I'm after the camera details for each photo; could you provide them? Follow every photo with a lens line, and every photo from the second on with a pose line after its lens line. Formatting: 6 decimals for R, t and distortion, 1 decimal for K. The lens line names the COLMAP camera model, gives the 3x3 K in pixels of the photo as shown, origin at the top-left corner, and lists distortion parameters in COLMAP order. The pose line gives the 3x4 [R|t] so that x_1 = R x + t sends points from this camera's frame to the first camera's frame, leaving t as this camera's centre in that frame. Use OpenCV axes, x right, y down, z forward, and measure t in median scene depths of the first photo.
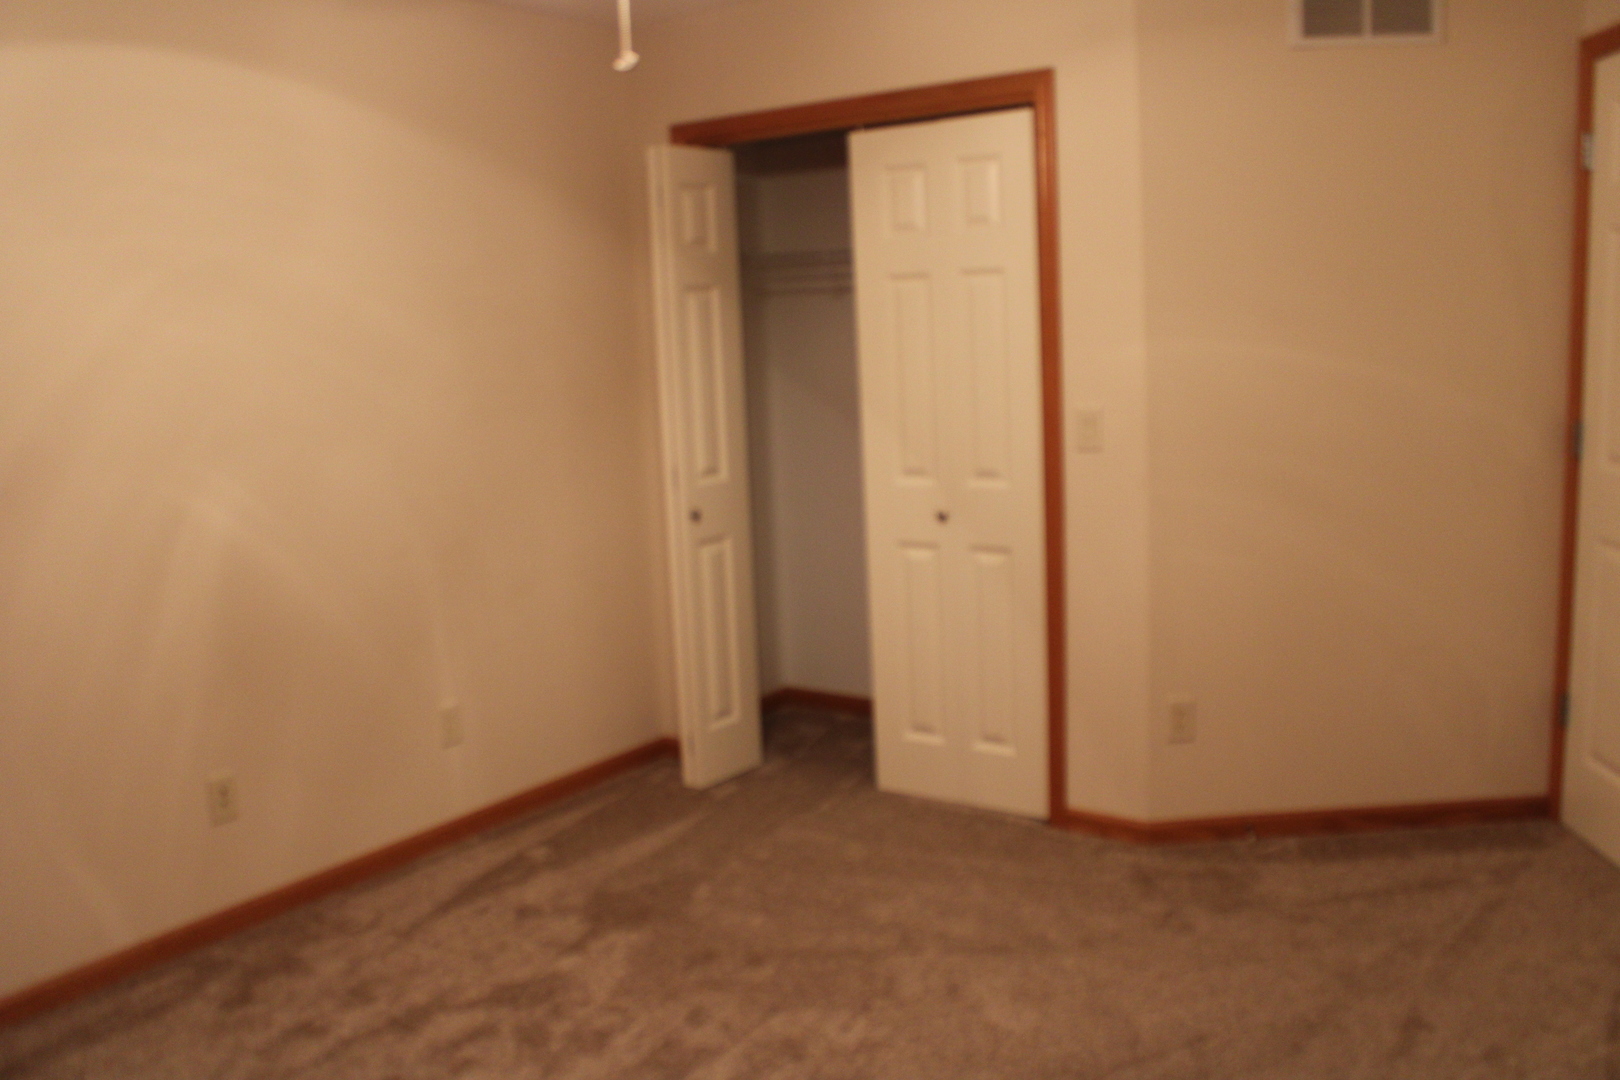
lens RADIAL K [[1362.5, 0, 806.3], [0, 1362.5, 547.8], [0, 0, 1]] dist [-0.163981, 0.133965]
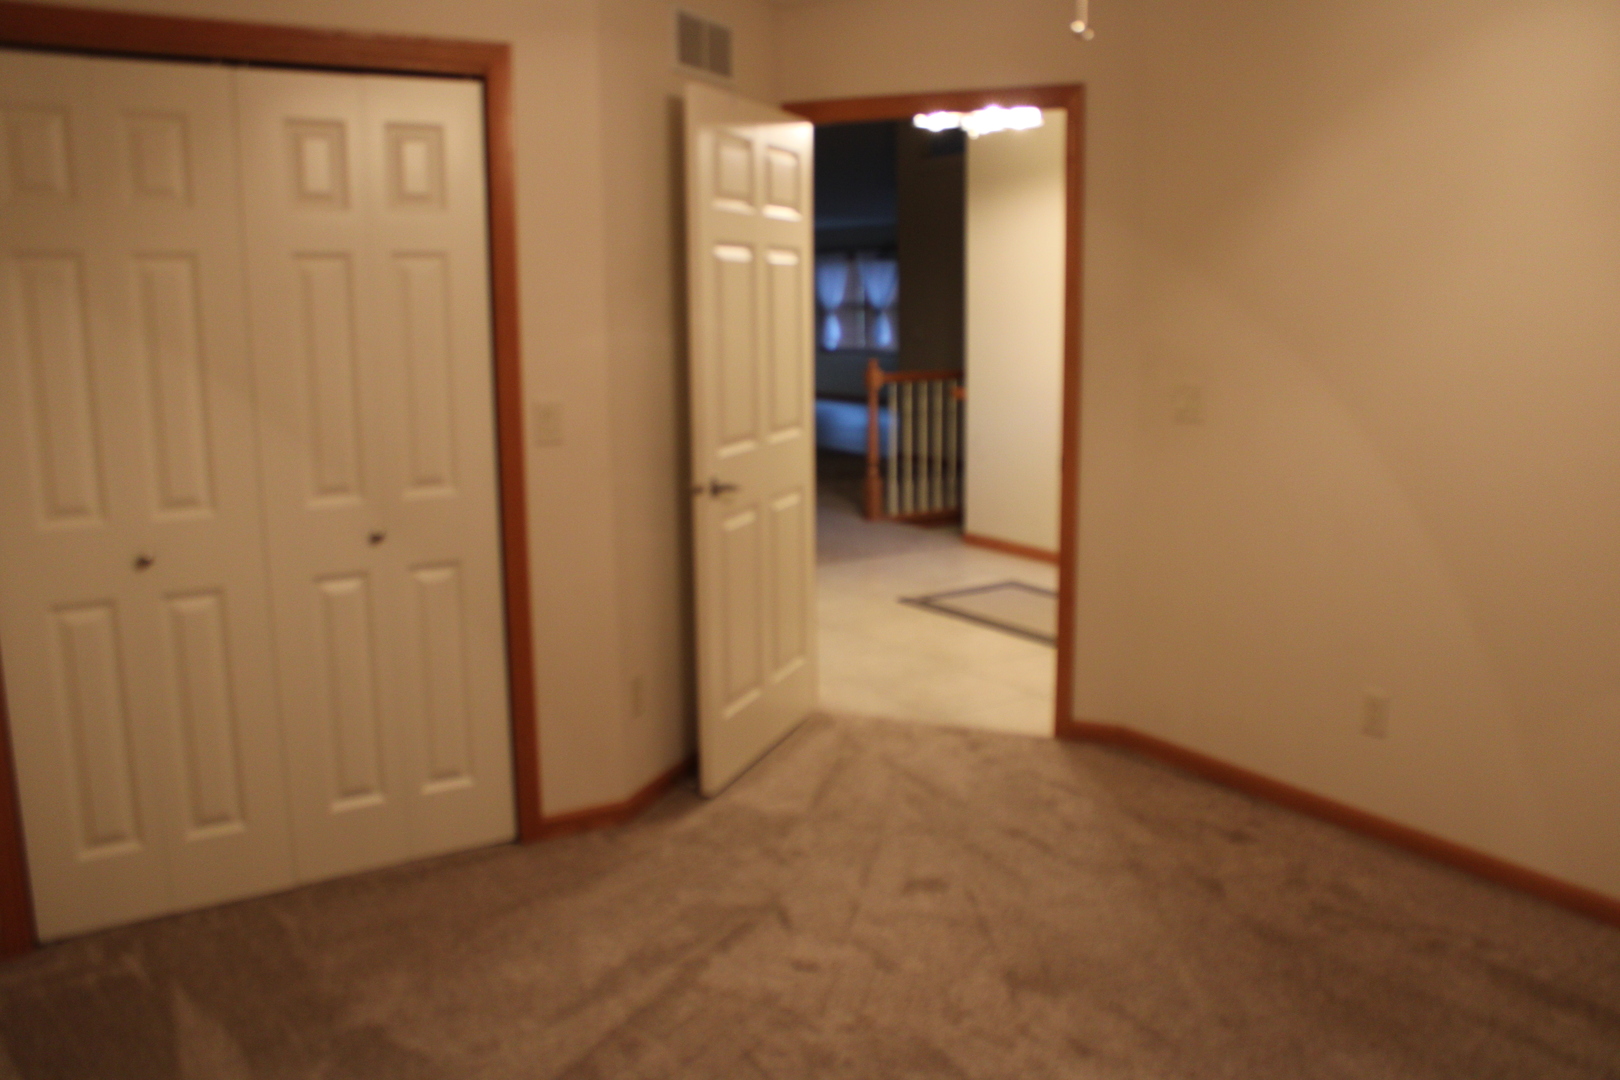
lens RADIAL K [[1331.9, 0, 810.0], [0, 1331.9, 540.0], [0, 0, 1]] dist [-0.155249, 0.256451]
pose [[0.406393, -0.121447, 0.905591, -0.554711], [0.146917, 0.986916, 0.066423, -0.036794], [-0.901809, 0.106052, 0.418918, 0.409977]]
